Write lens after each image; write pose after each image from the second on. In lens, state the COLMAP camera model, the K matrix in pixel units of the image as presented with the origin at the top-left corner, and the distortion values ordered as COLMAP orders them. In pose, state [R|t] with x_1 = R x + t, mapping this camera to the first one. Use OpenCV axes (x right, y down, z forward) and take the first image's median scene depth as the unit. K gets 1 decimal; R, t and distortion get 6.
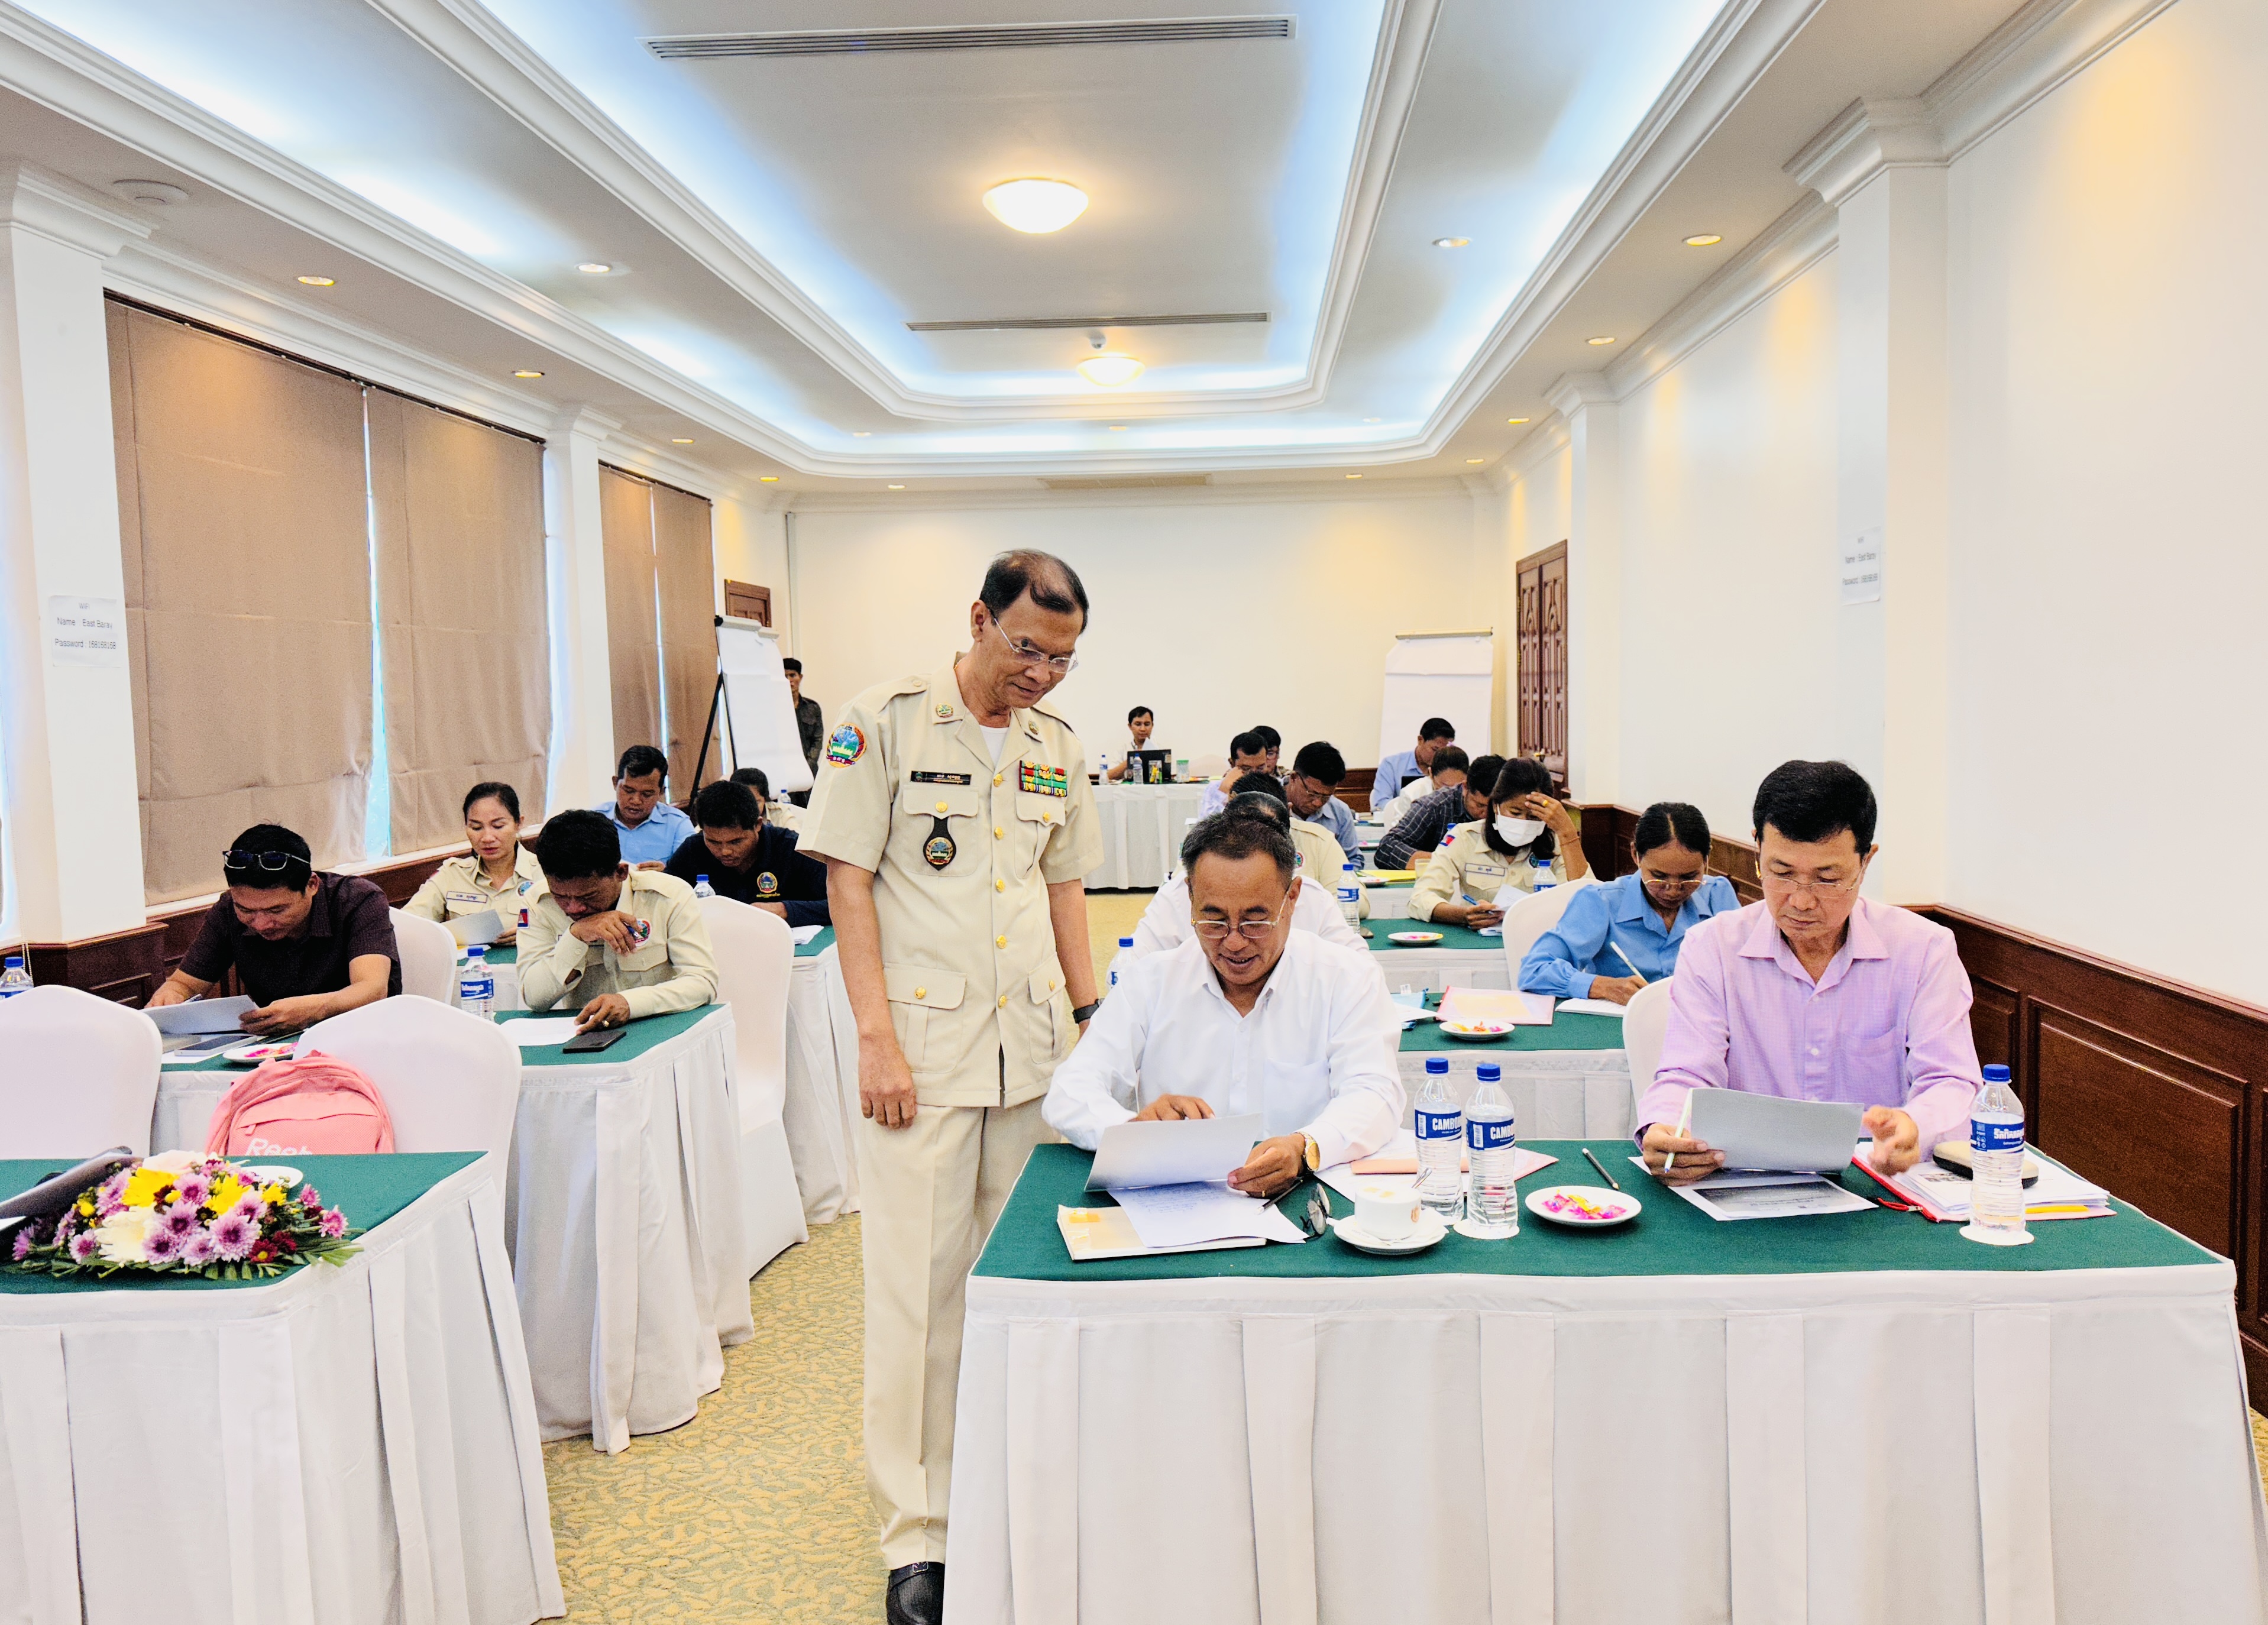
lens RADIAL K [[1707.2, 0, 1225.2], [0, 1707.2, 795.6], [0, 0, 1]] dist [0.032245, -0.040380]
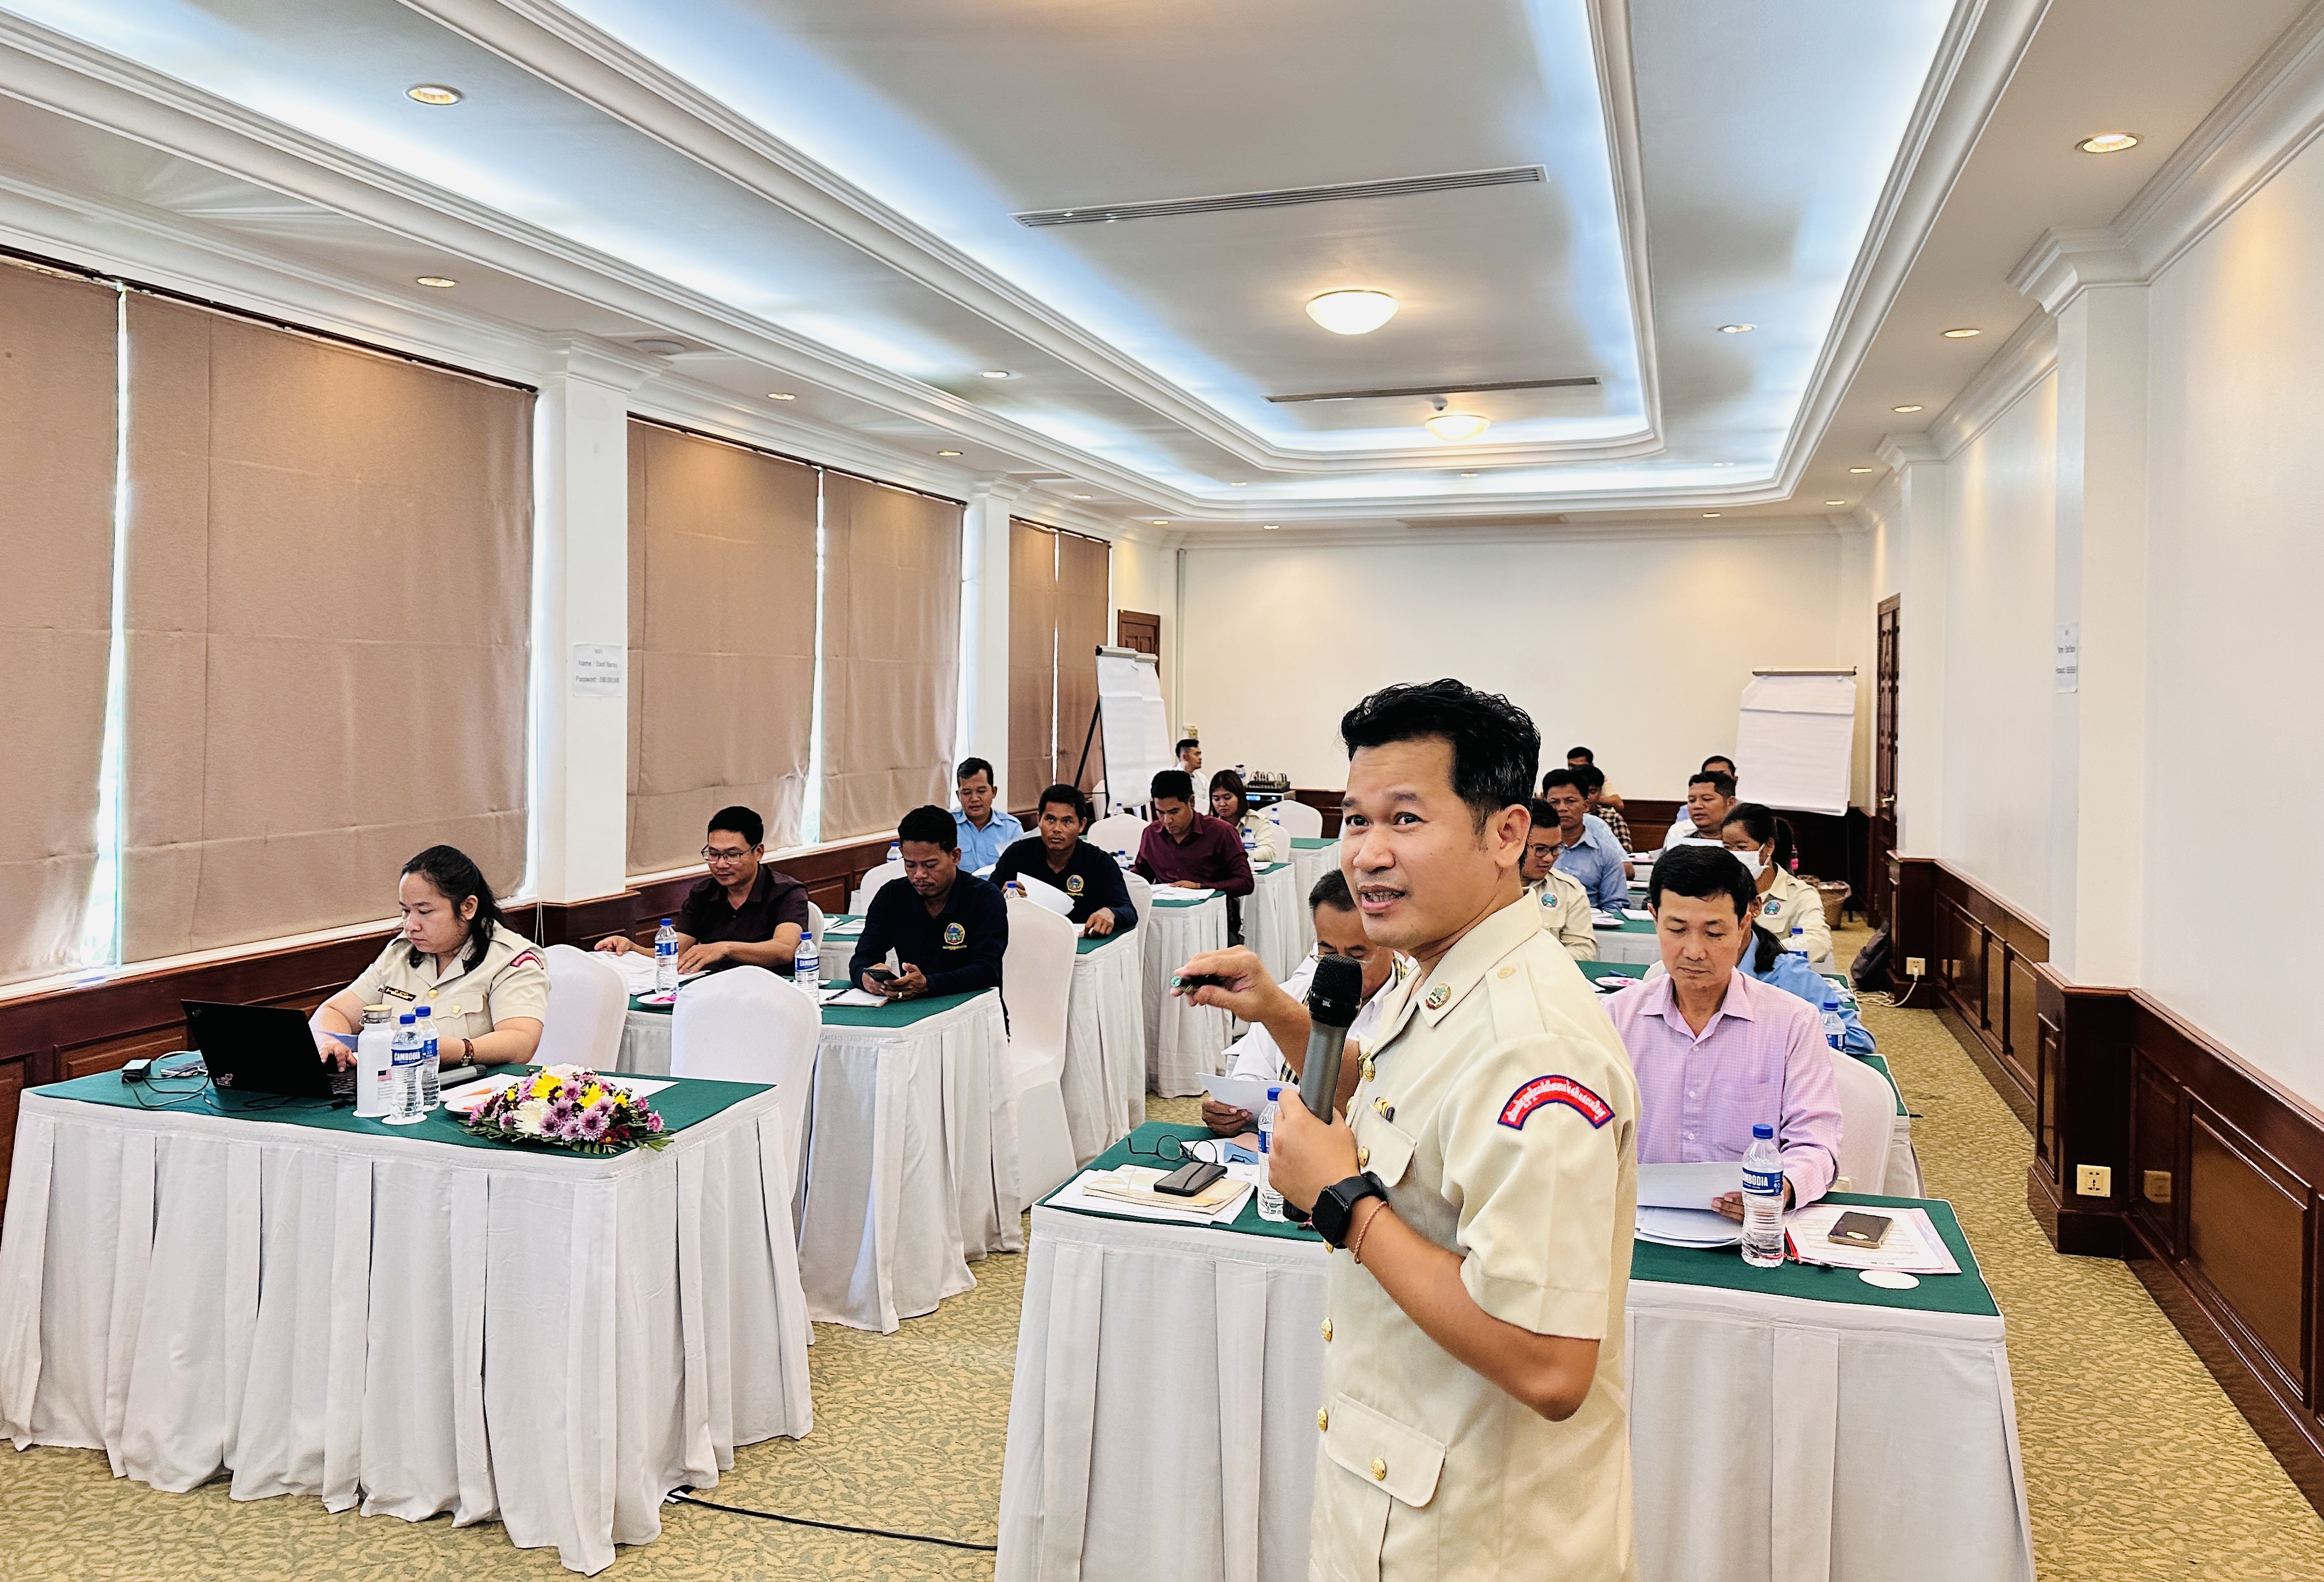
lens RADIAL K [[1652.9, 0, 1155.4], [0, 1652.9, 695.9], [0, 0, 1]] dist [0.051548, -0.071542]
pose [[0.959020, 0.031741, -0.281554, 0.111962], [-0.049341, 0.997231, -0.055641, -0.024050], [0.279008, 0.067253, 0.957931, -0.111026]]
